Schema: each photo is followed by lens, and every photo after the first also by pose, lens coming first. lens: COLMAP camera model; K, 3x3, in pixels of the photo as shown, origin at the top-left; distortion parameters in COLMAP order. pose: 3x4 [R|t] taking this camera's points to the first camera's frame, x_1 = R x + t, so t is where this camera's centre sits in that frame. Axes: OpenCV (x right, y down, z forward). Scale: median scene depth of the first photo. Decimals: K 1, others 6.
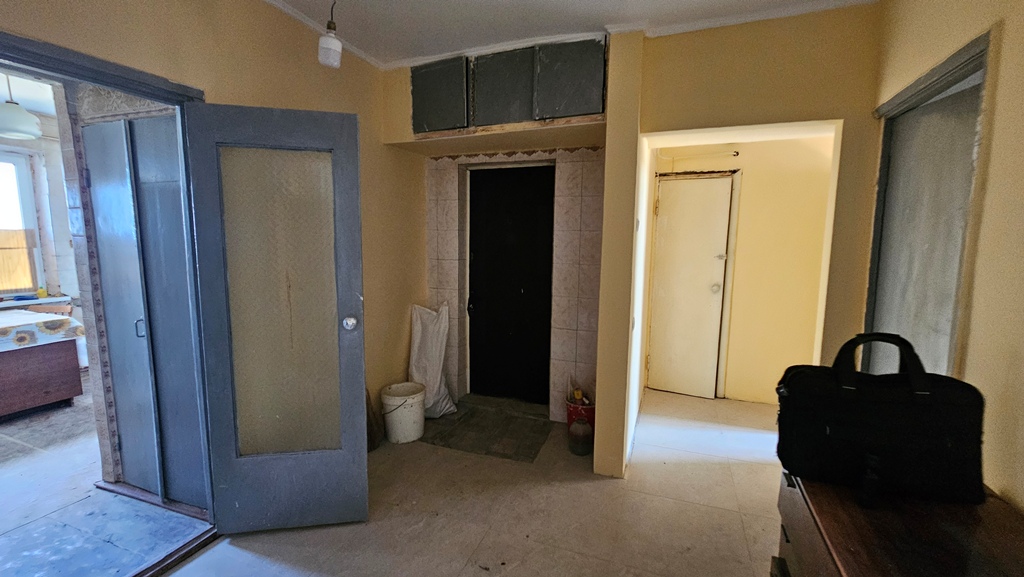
lens RADIAL K [[420.5, 0, 513.4], [0, 420.5, 289.4], [0, 0, 1]] dist [-0.000224, -0.000122]
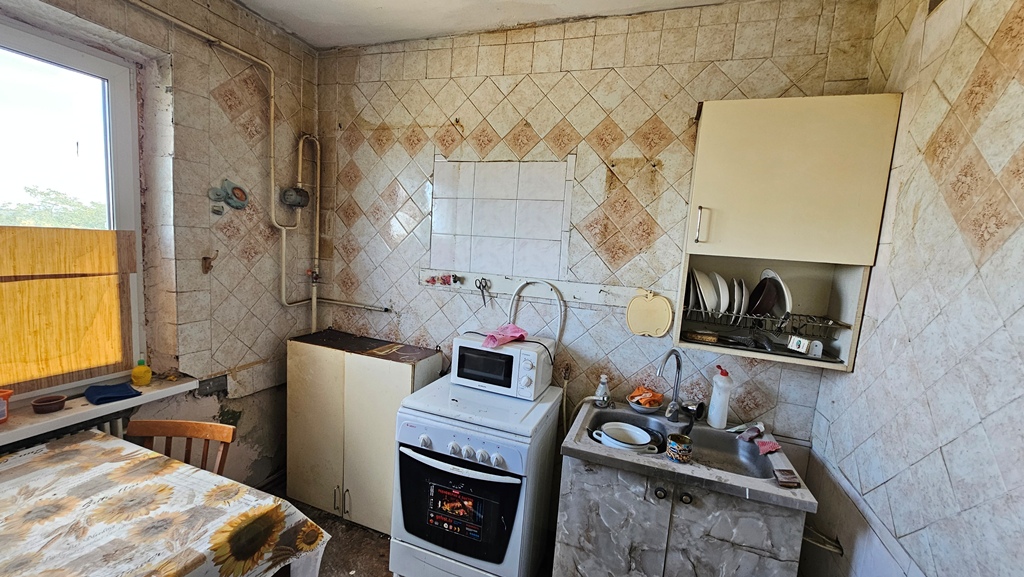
lens RADIAL K [[420.5, 0, 511.3], [0, 420.5, 288.1], [0, 0, 1]] dist [-0.000224, -0.000122]
pose [[0.997992, 0.057655, 0.026237, -0.753718], [-0.057528, 0.998328, -0.005588, -0.104211], [-0.026516, 0.004068, 0.999640, 0.547481]]
